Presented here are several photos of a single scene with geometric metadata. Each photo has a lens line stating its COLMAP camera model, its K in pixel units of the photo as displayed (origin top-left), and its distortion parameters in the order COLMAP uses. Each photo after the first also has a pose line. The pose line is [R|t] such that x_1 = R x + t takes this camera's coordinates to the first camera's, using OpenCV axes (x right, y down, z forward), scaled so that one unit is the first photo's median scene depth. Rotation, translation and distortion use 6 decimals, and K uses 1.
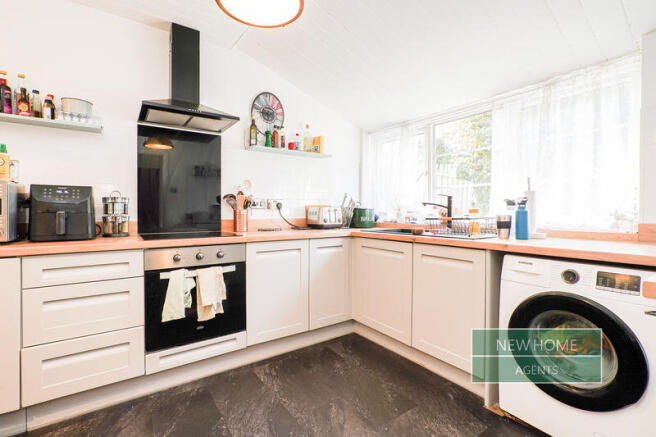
lens RADIAL K [[303.7, 0, 328.2], [0, 303.7, 212.3], [0, 0, 1]] dist [-0.005915, 0.000460]
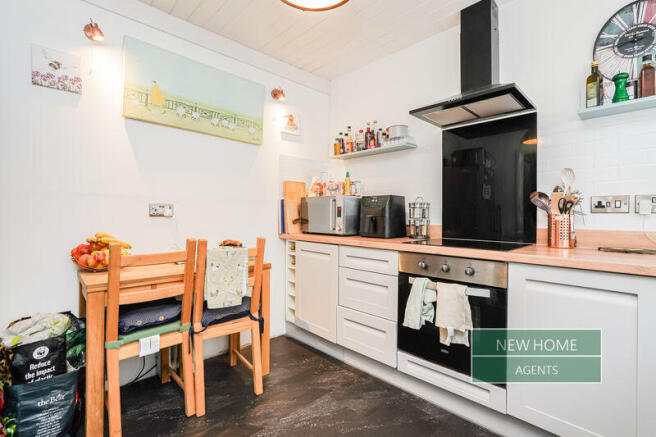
lens RADIAL K [[303.7, 0, 328.2], [0, 303.7, 218.0], [0, 0, 1]] dist [-0.005915, 0.000460]
pose [[0.166305, 0.011356, -0.986009, 0.356077], [-0.012881, 0.999873, 0.009343, -0.000674], [0.985990, 0.011147, 0.166431, 0.512486]]
